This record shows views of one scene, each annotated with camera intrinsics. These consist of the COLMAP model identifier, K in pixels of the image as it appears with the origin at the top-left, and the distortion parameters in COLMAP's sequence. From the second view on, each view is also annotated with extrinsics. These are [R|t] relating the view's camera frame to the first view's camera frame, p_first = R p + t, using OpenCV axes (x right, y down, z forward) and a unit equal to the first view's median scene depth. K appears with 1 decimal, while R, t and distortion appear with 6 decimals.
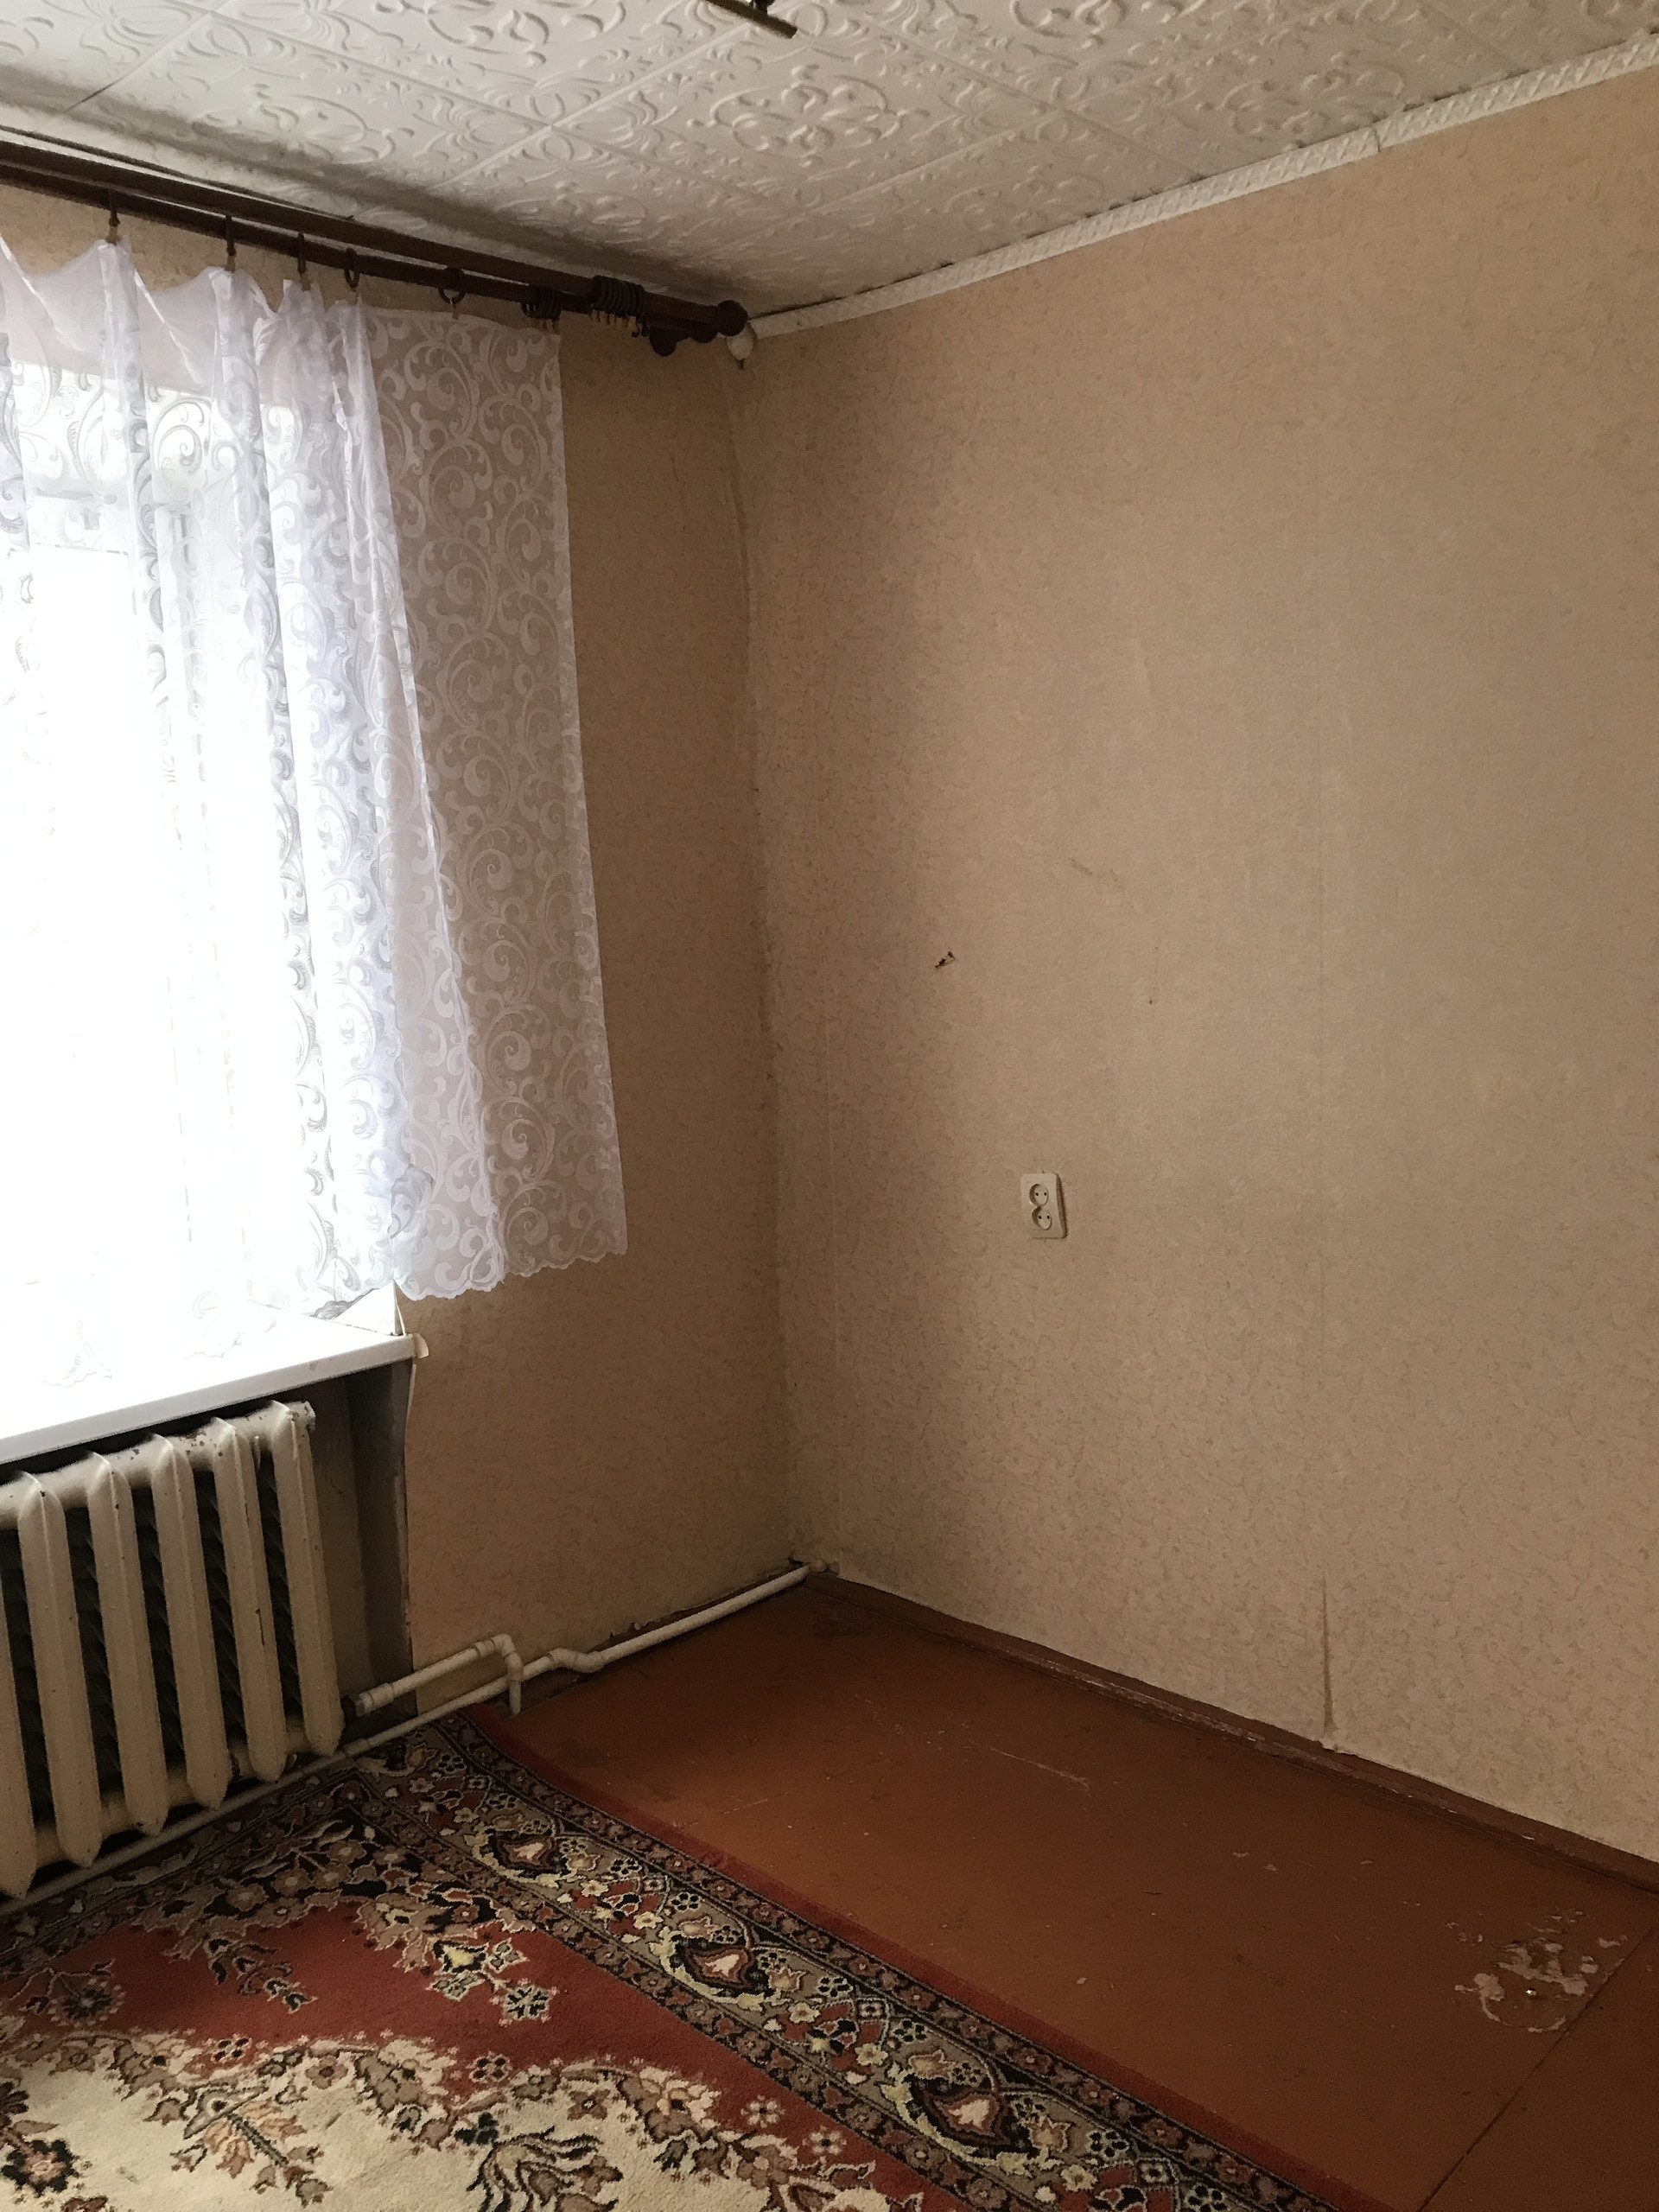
lens RADIAL K [[1796.1, 0, 832.5], [0, 1796.1, 1093.7], [0, 0, 1]] dist [0.015143, -0.016408]
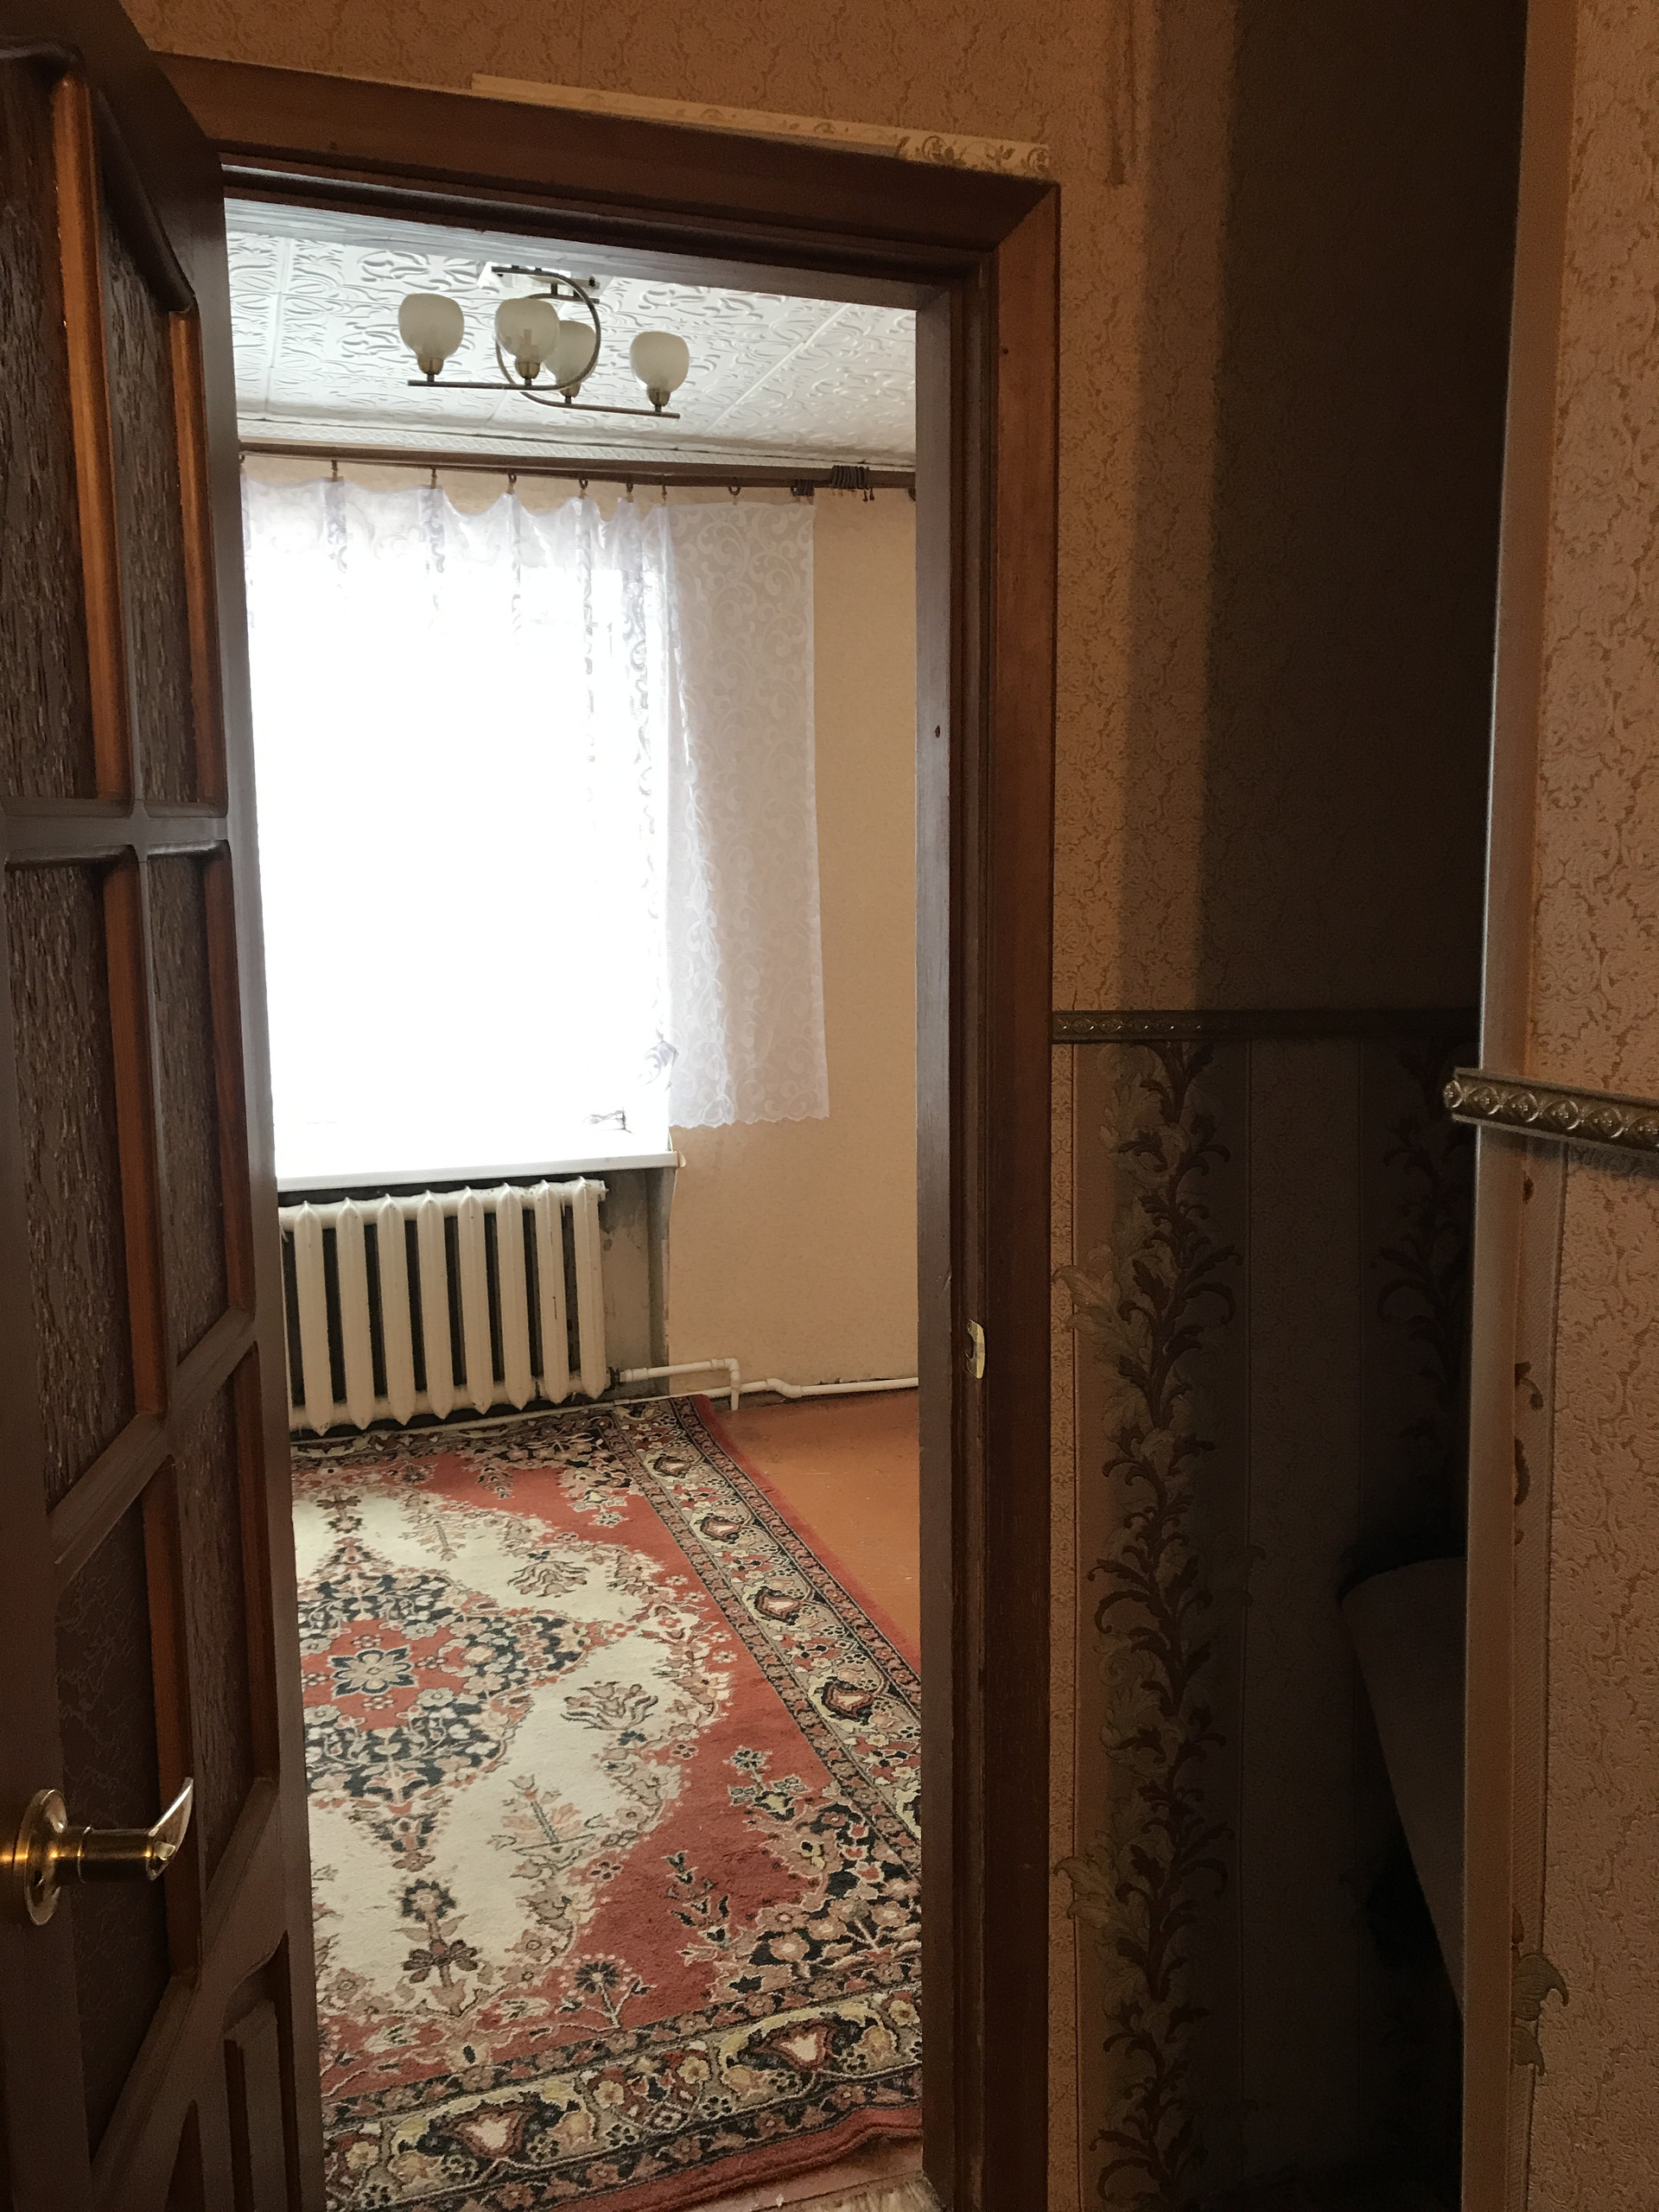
lens RADIAL K [[1796.1, 0, 844.5], [0, 1796.1, 1102.5], [0, 0, 1]] dist [0.015143, -0.016408]
pose [[0.895429, 0.094920, -0.434969, 0.614299], [-0.083278, 0.995473, 0.045796, 0.006525], [0.437347, -0.004784, 0.899280, -0.371921]]
